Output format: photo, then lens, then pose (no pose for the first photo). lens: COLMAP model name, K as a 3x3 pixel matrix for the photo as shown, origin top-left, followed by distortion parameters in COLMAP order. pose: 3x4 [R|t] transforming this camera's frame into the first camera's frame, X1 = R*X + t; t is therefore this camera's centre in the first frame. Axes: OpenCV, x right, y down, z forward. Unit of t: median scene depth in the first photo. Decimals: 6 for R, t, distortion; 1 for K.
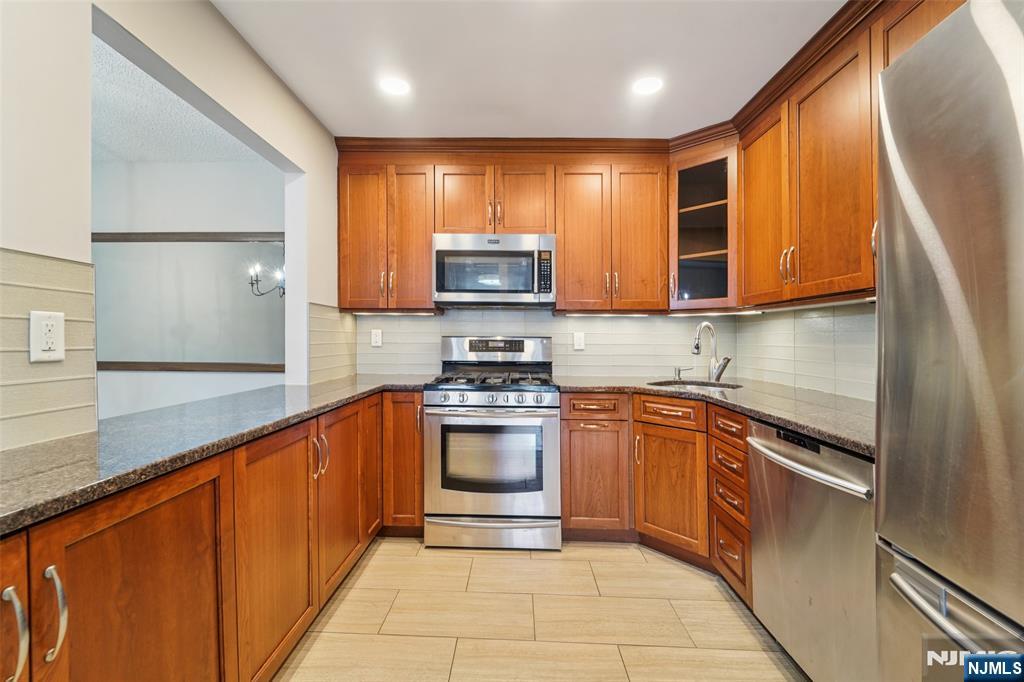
lens RADIAL K [[416.5, 0, 506.4], [0, 416.5, 339.0], [0, 0, 1]] dist [-0.015529, -0.003240]
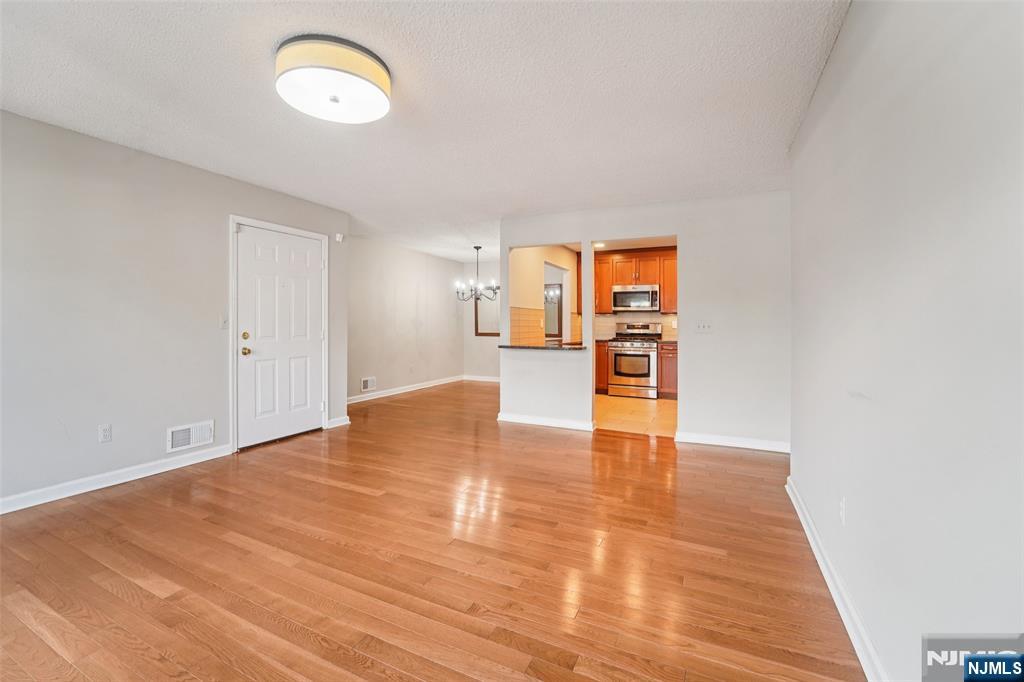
lens RADIAL K [[416.5, 0, 507.4], [0, 416.5, 332.1], [0, 0, 1]] dist [-0.015529, -0.003240]
pose [[0.906515, 0.006623, -0.422122, 0.397260], [-0.002024, 0.999934, 0.011342, 0.025240], [0.422169, -0.009428, 0.906468, -1.982341]]
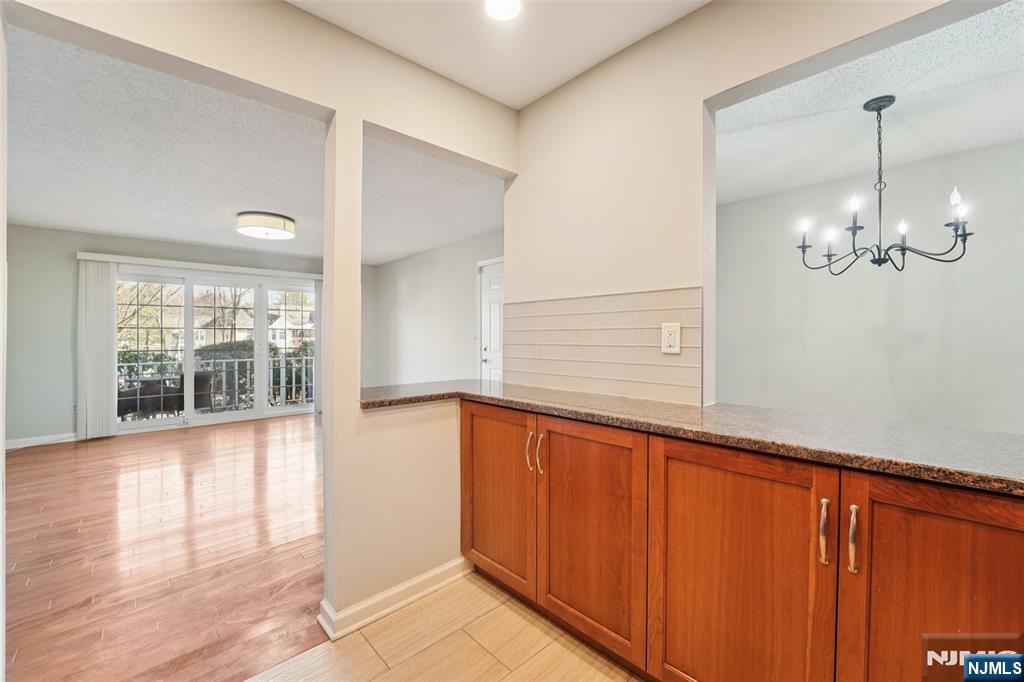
lens RADIAL K [[416.5, 0, 523.2], [0, 416.5, 333.0], [0, 0, 1]] dist [-0.015529, -0.003240]
pose [[-0.699374, -0.007647, -0.714715, 0.205748], [-0.002463, 0.999963, -0.008288, -0.003744], [0.714752, -0.004036, -0.699367, 0.765612]]
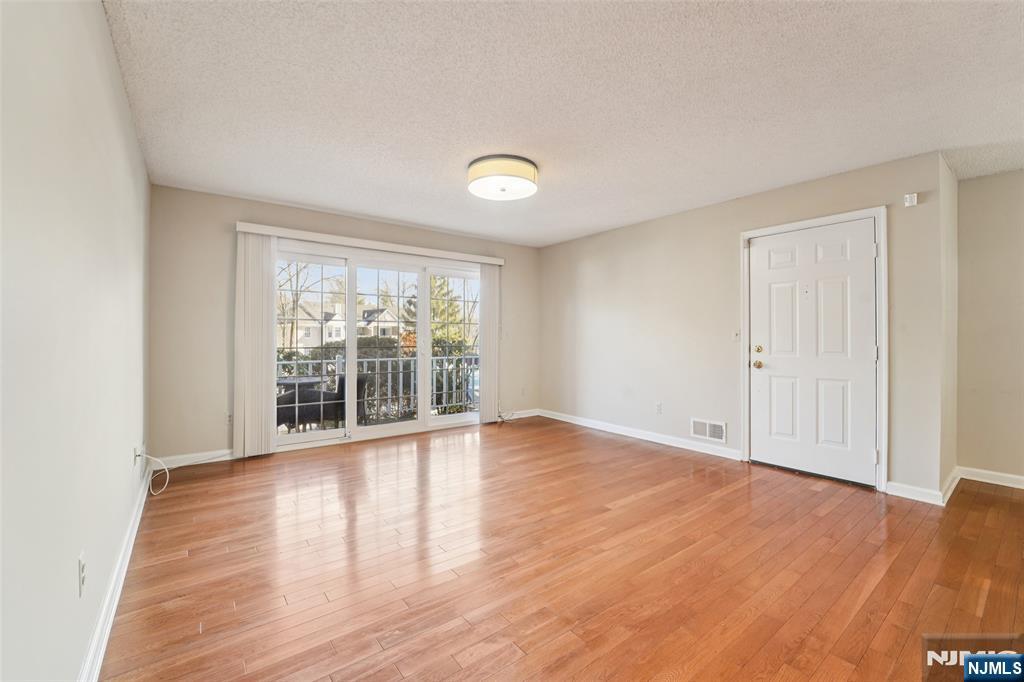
lens RADIAL K [[416.5, 0, 519.5], [0, 416.5, 333.7], [0, 0, 1]] dist [-0.015529, -0.003240]
pose [[-0.759432, -0.014797, -0.650419, 0.532499], [-0.011374, 0.999891, -0.009466, 0.027464], [0.650488, 0.000209, -0.759517, -0.307521]]
